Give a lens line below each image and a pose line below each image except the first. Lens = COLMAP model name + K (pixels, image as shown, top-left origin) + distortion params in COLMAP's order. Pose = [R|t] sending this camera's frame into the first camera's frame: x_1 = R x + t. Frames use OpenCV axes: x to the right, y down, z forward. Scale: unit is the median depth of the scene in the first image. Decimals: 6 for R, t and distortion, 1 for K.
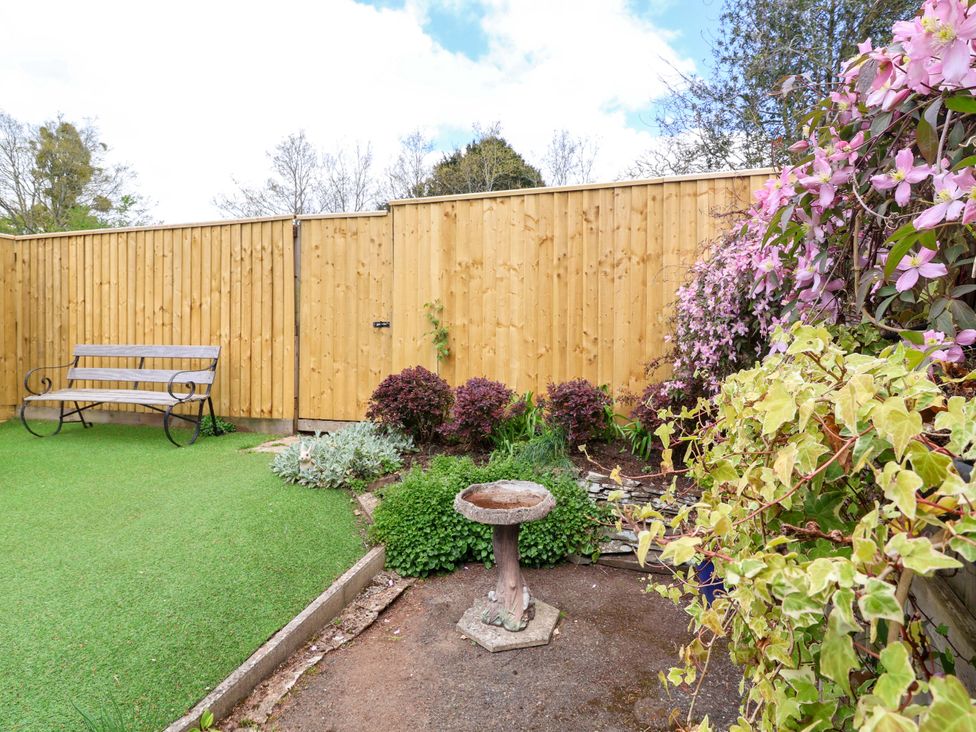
lens RADIAL K [[597.4, 0, 516.8], [0, 597.4, 353.6], [0, 0, 1]] dist [-0.004201, -0.033060]
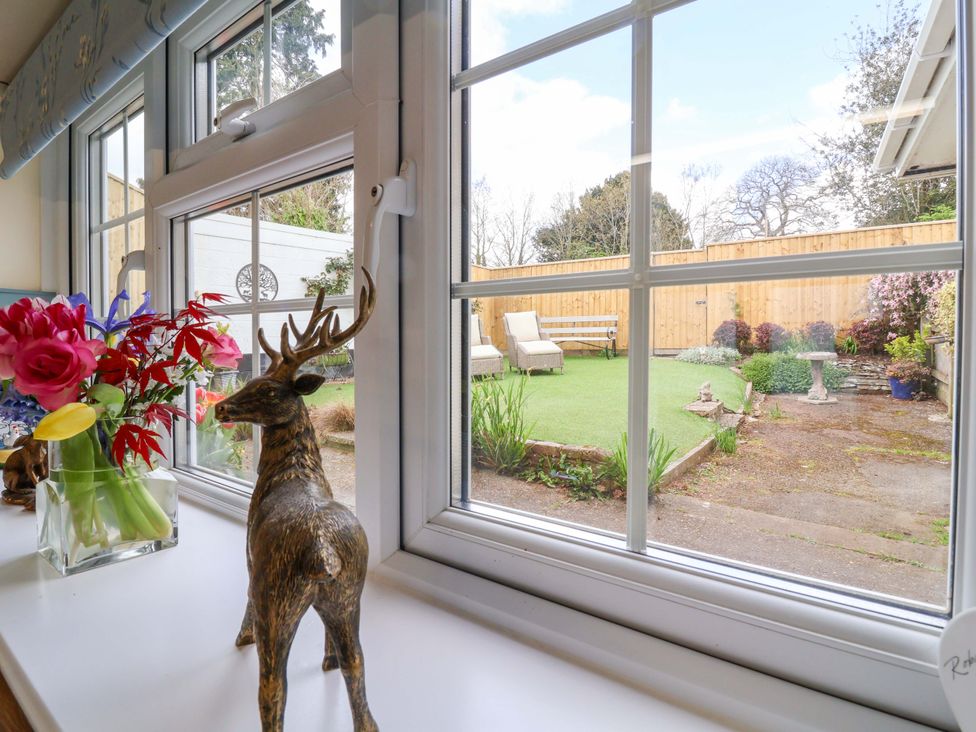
lens RADIAL K [[505.0, 0, 498.6], [0, 505.0, 351.9], [0, 0, 1]] dist [-0.003531, -0.016067]
pose [[0.975613, -0.011540, -0.219194, -0.530166], [0.013454, 0.999883, 0.007241, 0.103476], [0.219085, -0.010013, 0.975654, -0.902107]]
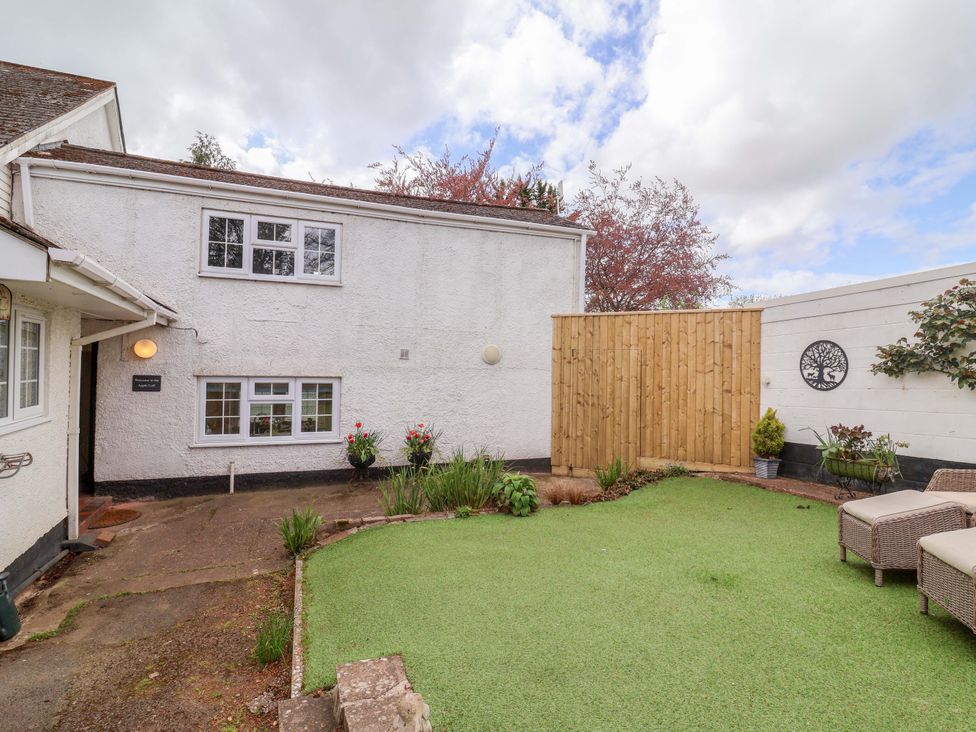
lens RADIAL K [[506.3, 0, 498.2], [0, 506.3, 358.1], [0, 0, 1]] dist [0.004038, -0.016377]
pose [[-0.714193, -0.040987, -0.698748, -0.114309], [-0.026078, 0.999149, -0.031953, -0.037542], [0.699463, -0.004599, -0.714654, 0.603970]]
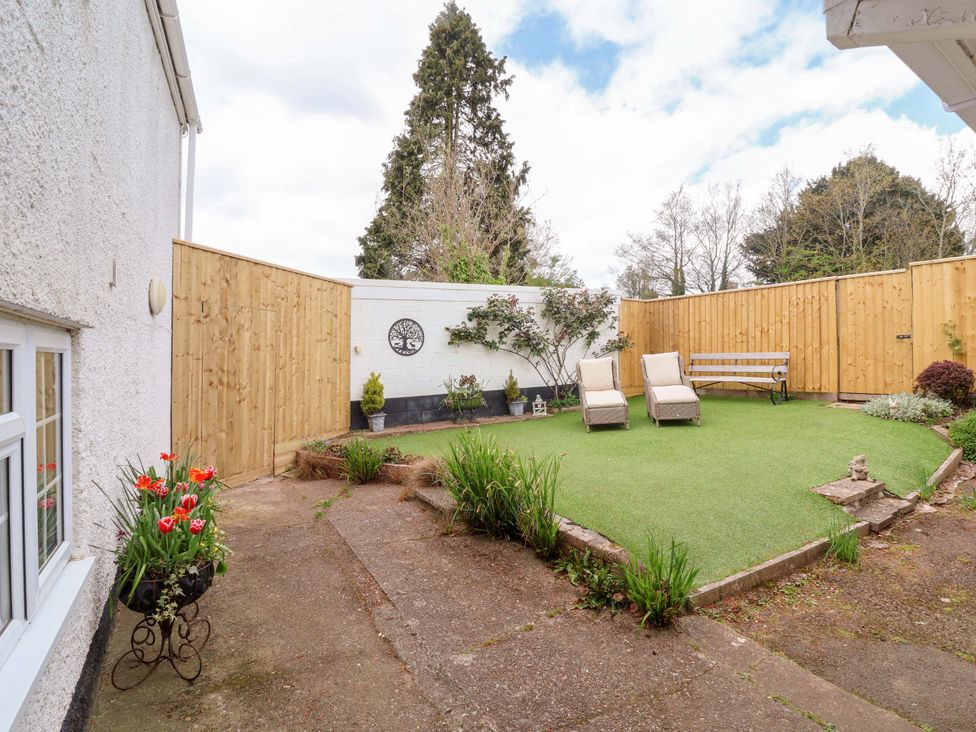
lens RADIAL K [[506.3, 0, 498.2], [0, 506.3, 358.1], [0, 0, 1]] dist [0.004038, -0.016377]
pose [[0.809415, -0.020616, -0.586875, -0.314536], [0.015230, 0.999784, -0.014116, 0.014025], [0.587040, 0.002488, 0.809554, -0.813472]]
